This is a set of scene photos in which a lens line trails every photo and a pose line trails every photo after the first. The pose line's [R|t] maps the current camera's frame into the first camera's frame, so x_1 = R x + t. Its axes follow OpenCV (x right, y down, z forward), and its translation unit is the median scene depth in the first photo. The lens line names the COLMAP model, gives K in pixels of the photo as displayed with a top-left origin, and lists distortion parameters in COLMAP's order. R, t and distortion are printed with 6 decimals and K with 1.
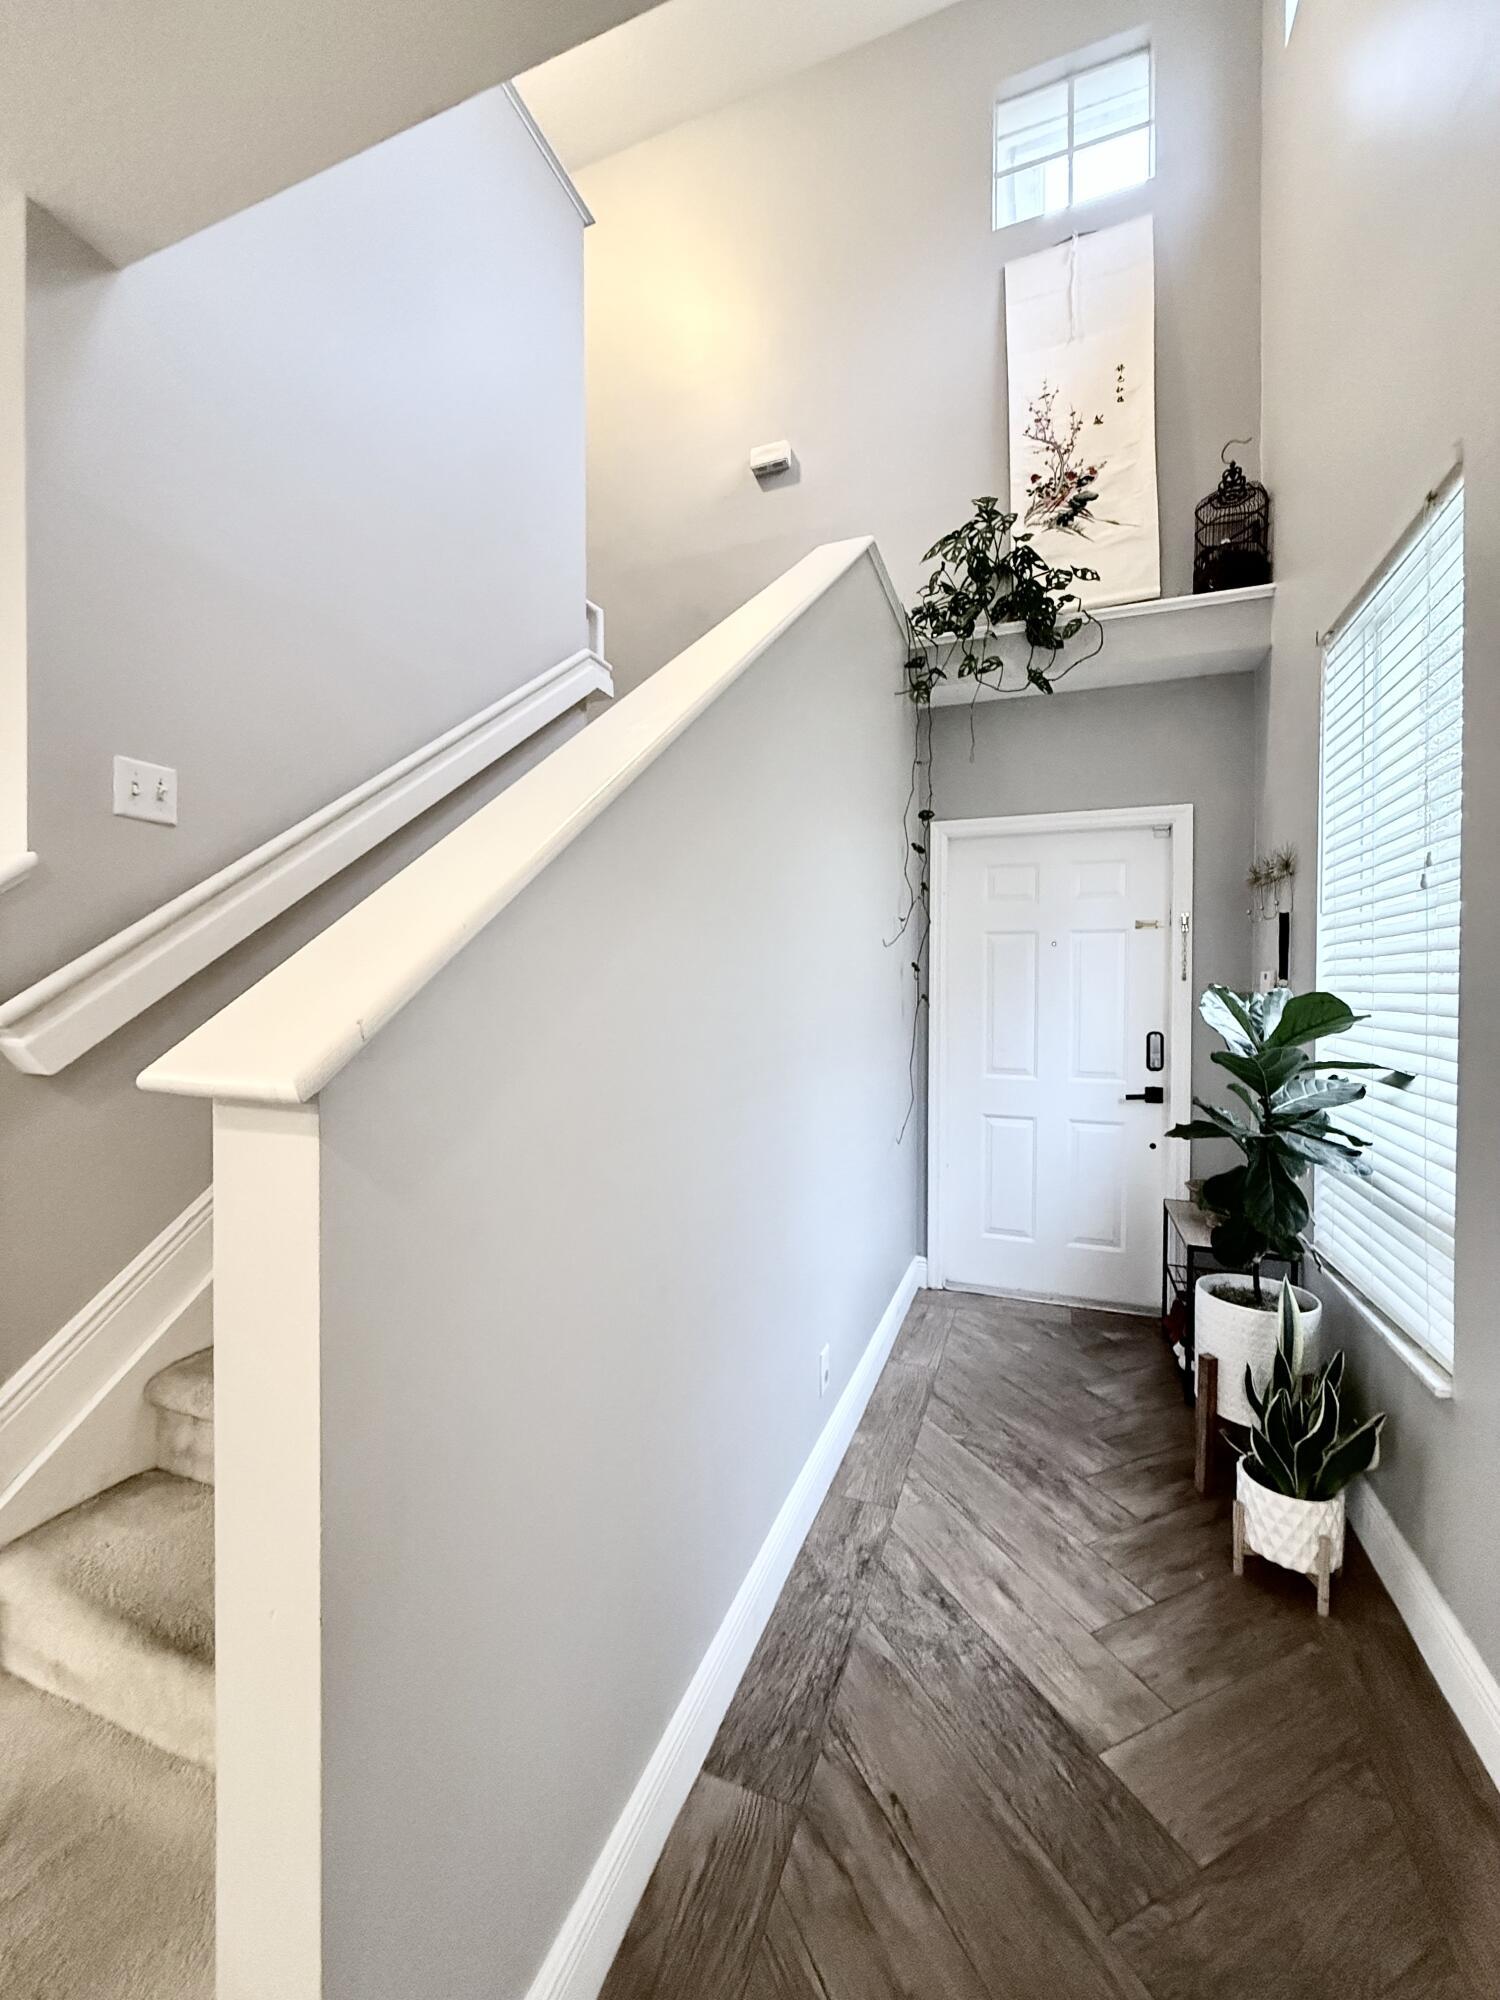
lens RADIAL K [[798.6, 0, 750.0], [0, 798.6, 1000.0], [0, 0, 1]] dist [0.000663, 0.000918]
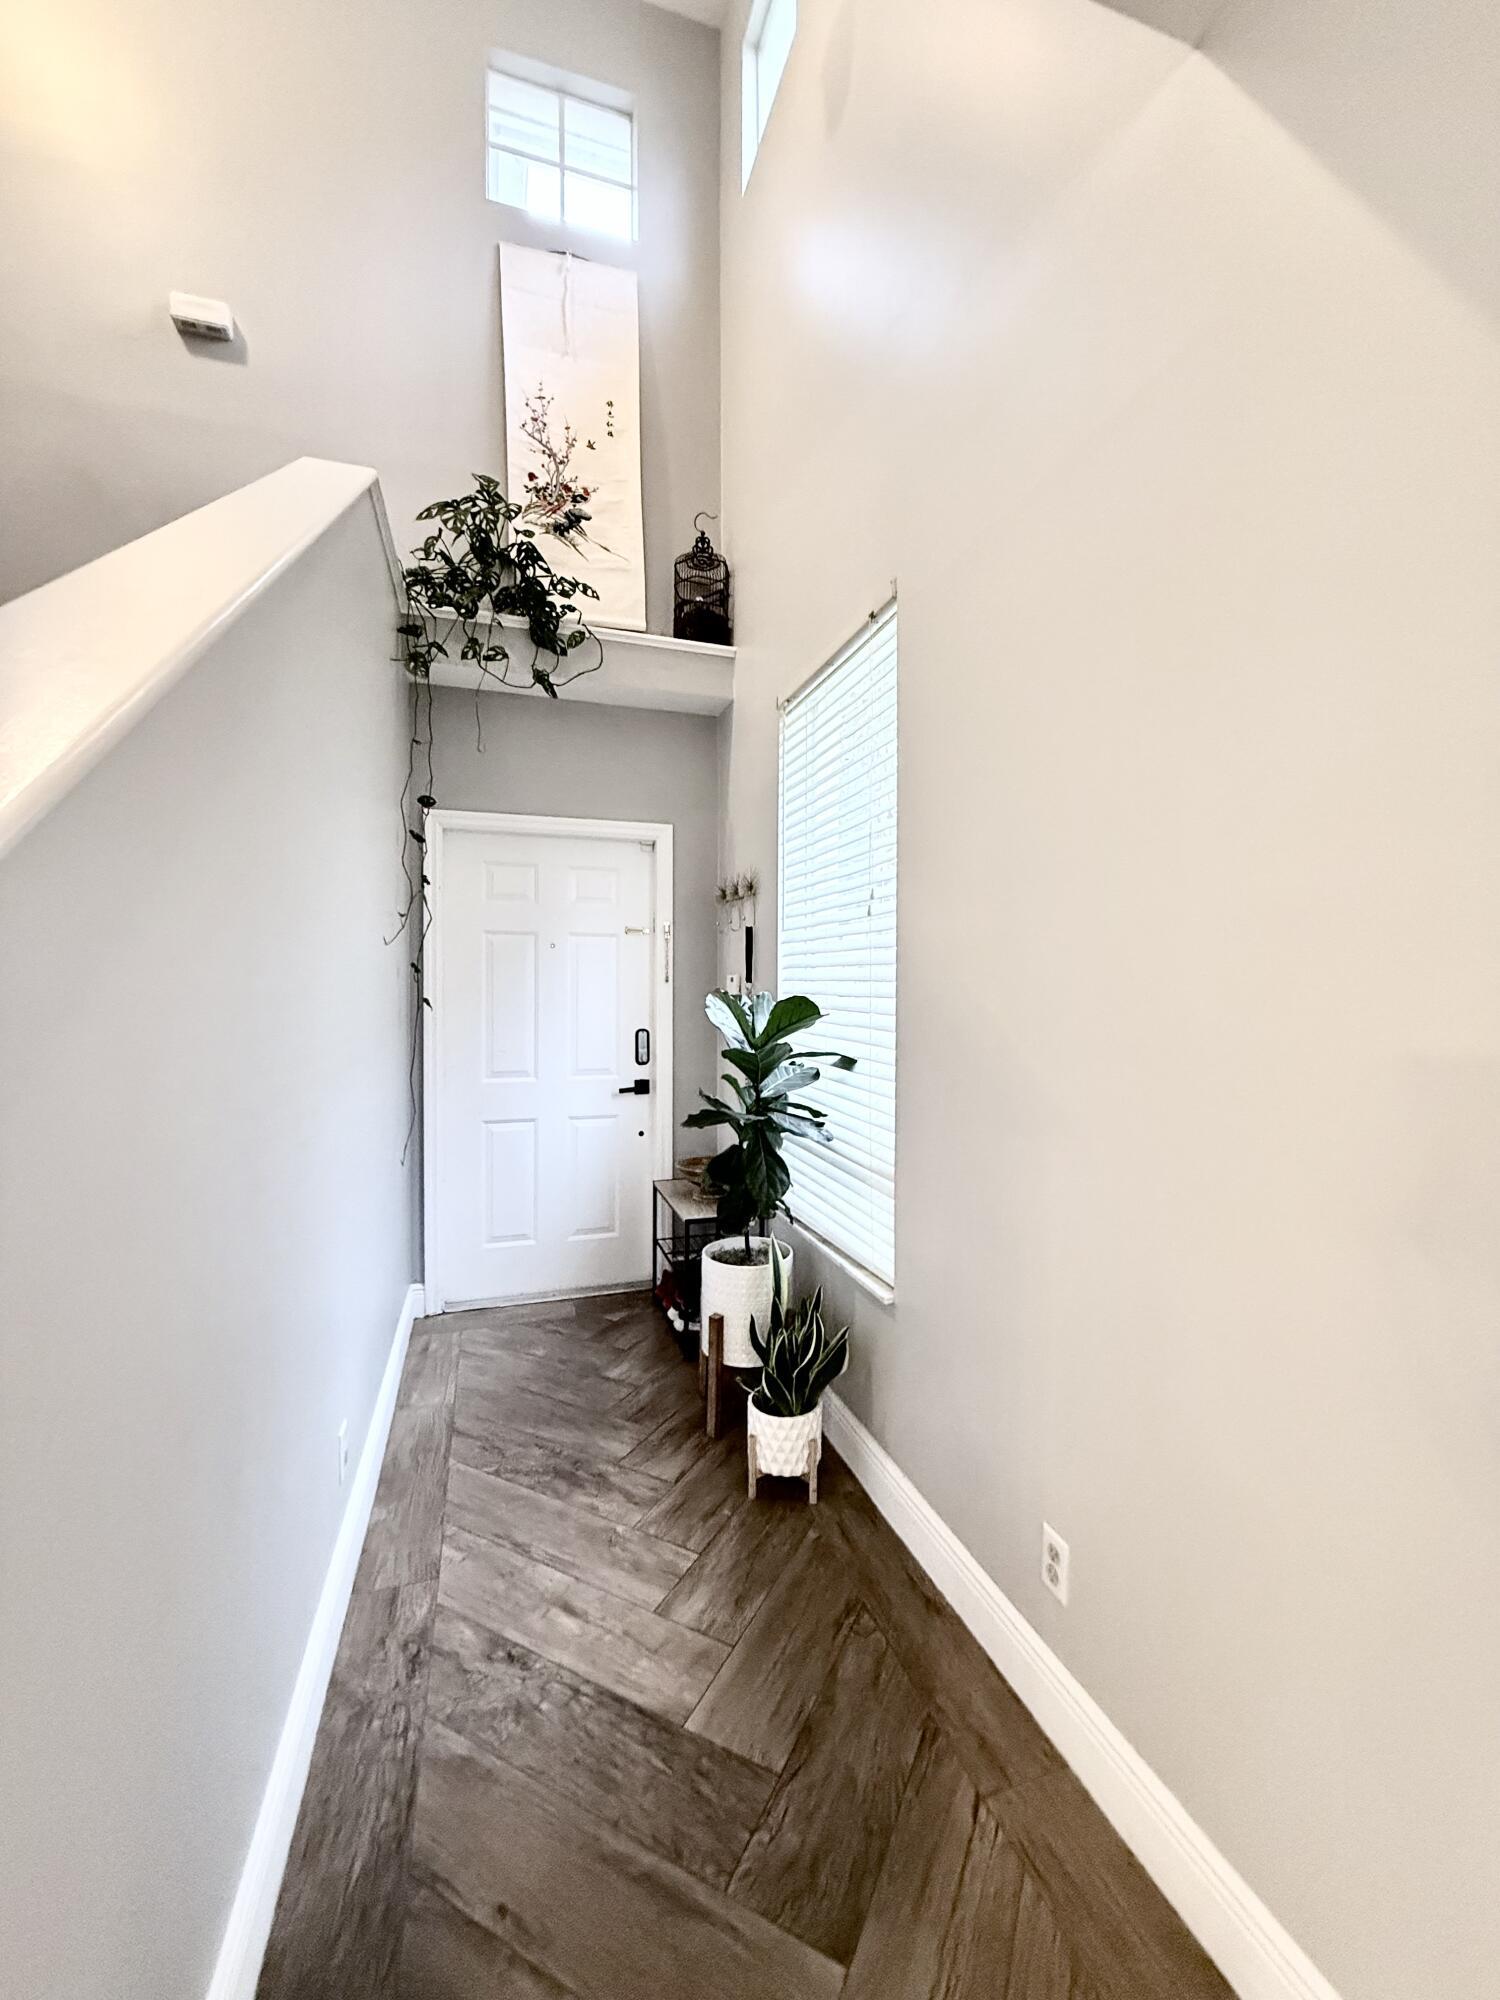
lens RADIAL K [[798.6, 0, 750.0], [0, 798.6, 1000.0], [0, 0, 1]] dist [0.000663, 0.000918]
pose [[0.780395, -0.013369, 0.625145, -0.074748], [0.009760, 0.999910, 0.009200, -0.010797], [-0.625211, -0.001078, 0.780455, 0.066315]]
